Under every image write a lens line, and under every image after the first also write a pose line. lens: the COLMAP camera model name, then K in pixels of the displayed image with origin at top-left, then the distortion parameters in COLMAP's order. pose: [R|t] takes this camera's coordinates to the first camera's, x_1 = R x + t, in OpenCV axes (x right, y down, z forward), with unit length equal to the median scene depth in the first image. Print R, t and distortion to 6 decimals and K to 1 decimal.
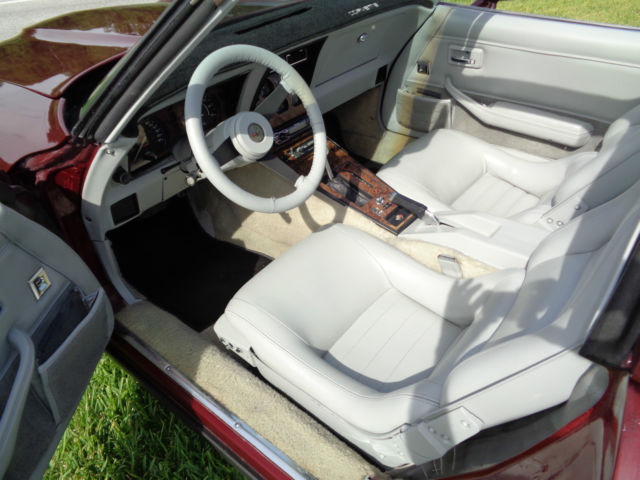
lens RADIAL K [[498.2, 0, 317.9], [0, 498.2, 239.2], [0, 0, 1]] dist [0.008782, 0.007971]
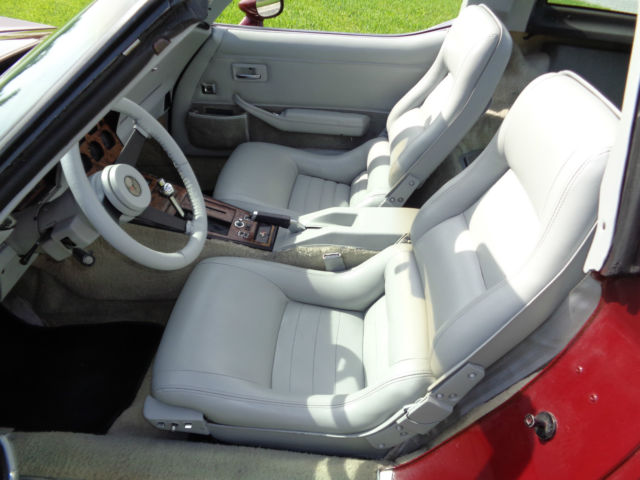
lens RADIAL K [[498.2, 0, 317.9], [0, 498.2, 239.2], [0, 0, 1]] dist [0.008782, 0.007971]
pose [[0.800108, -0.292681, 0.523608, -0.282394], [0.299185, 0.951278, 0.074560, -0.076026], [-0.519919, 0.097000, 0.848690, 0.071221]]
